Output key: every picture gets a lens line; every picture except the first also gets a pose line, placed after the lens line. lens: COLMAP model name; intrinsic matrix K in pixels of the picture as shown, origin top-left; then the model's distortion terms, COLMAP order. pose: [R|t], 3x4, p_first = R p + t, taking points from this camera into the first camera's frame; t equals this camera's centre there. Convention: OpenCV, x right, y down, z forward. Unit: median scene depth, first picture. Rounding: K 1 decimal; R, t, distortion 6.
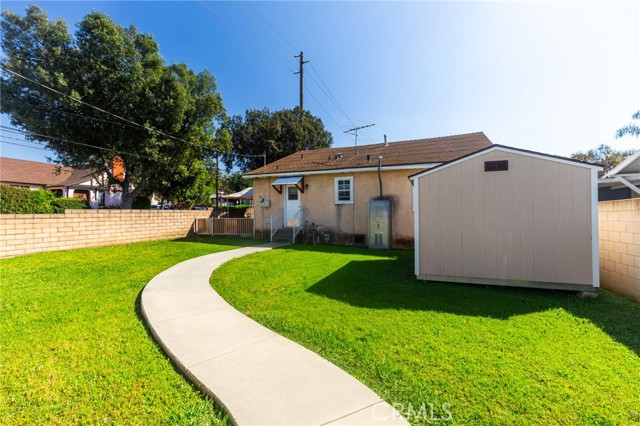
lens RADIAL K [[286.9, 0, 321.9], [0, 286.9, 209.8], [0, 0, 1]] dist [0.010954, -0.001066]
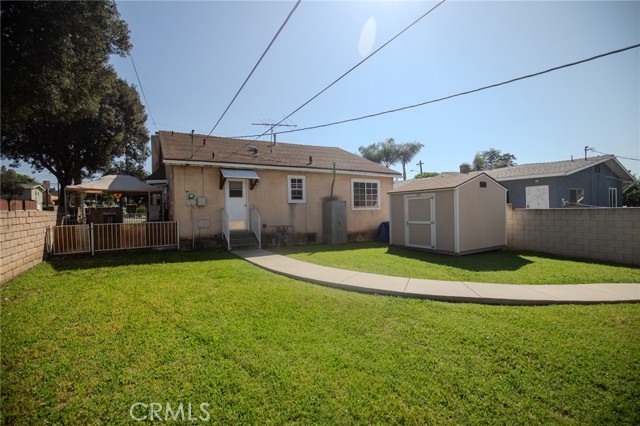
lens RADIAL K [[286.9, 0, 332.2], [0, 286.9, 215.0], [0, 0, 1]] dist [0.010954, -0.001066]
pose [[0.621253, -0.021191, 0.783323, -0.617492], [0.003524, 0.999700, 0.024250, -0.002455], [-0.783602, -0.012305, 0.621141, 0.290651]]
